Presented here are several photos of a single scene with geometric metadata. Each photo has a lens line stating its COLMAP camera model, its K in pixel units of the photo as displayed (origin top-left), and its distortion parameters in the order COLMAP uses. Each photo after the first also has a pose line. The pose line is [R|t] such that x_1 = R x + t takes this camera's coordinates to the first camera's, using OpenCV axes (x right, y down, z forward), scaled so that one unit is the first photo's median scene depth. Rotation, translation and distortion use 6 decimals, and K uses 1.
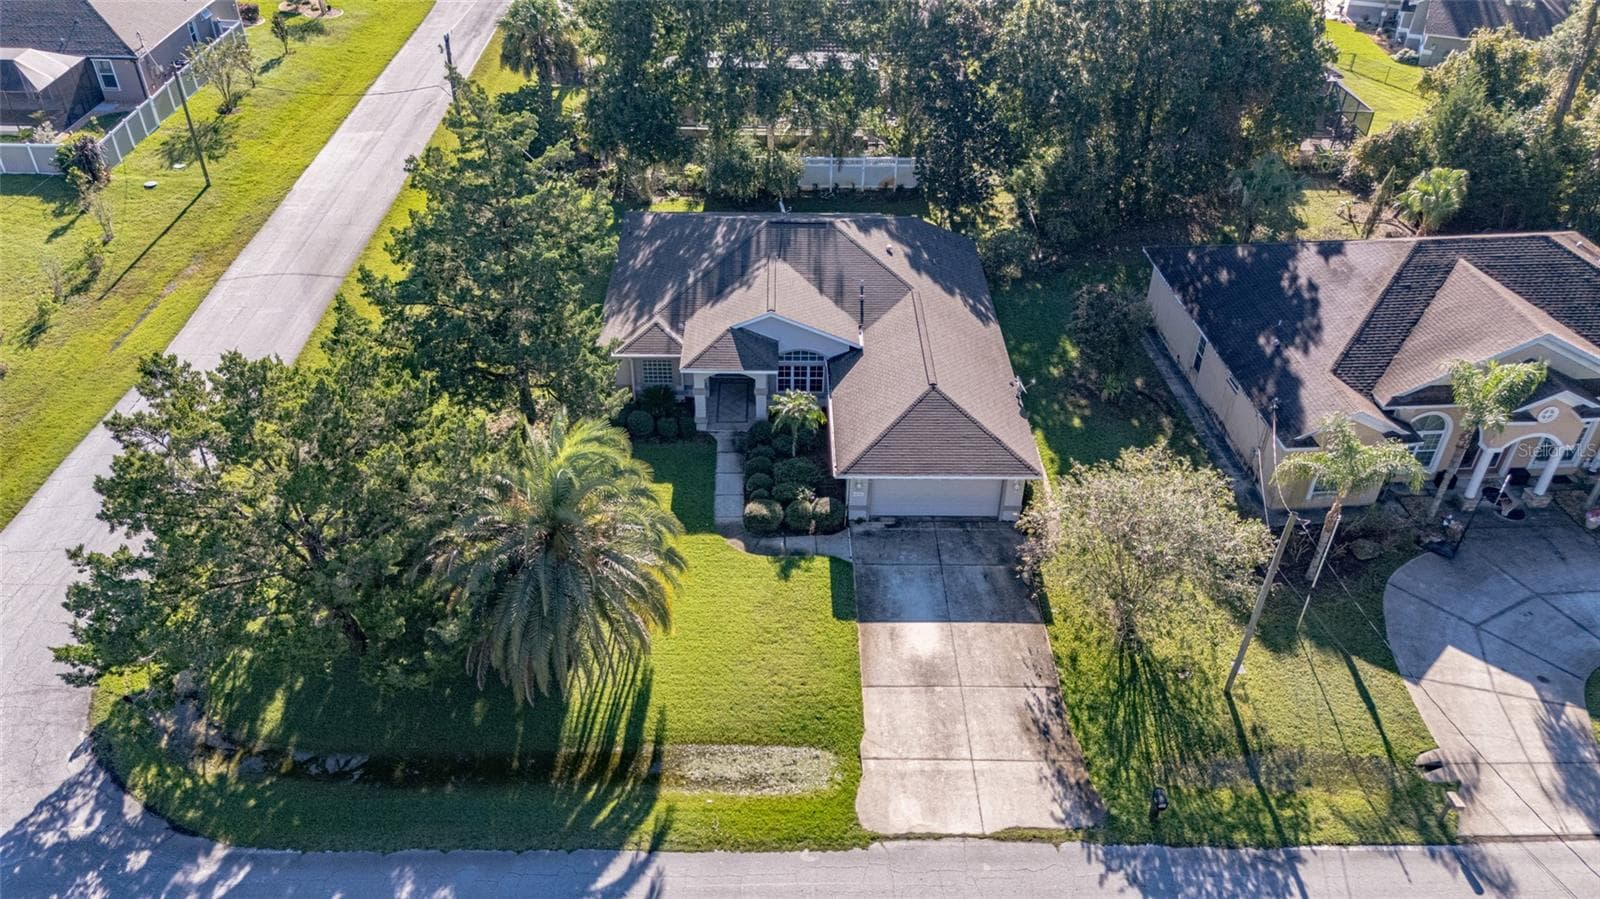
lens RADIAL K [[1187.4, 0, 808.6], [0, 1187.4, 445.5], [0, 0, 1]] dist [0.075670, -0.056900]
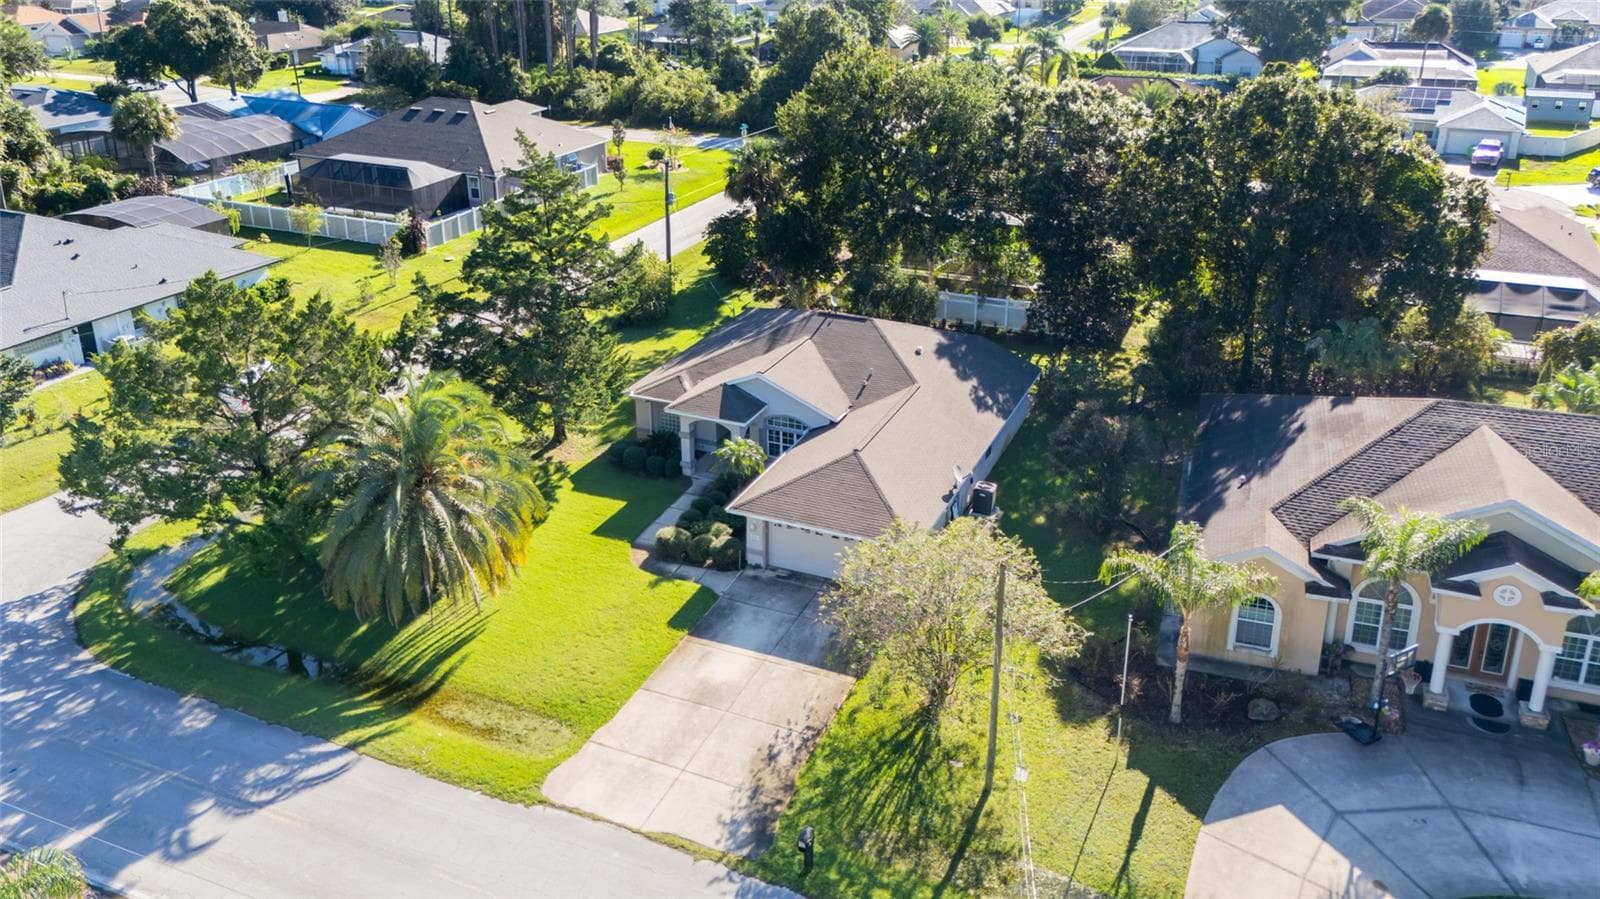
lens RADIAL K [[1244.6, 0, 810.7], [0, 1244.6, 313.6], [0, 0, 1]] dist [0.045482, -0.008542]
pose [[0.909198, 0.114515, -0.400306, 0.494439], [-0.229214, 0.940293, -0.251615, 0.119311], [0.347591, 0.320523, 0.881161, 0.006709]]
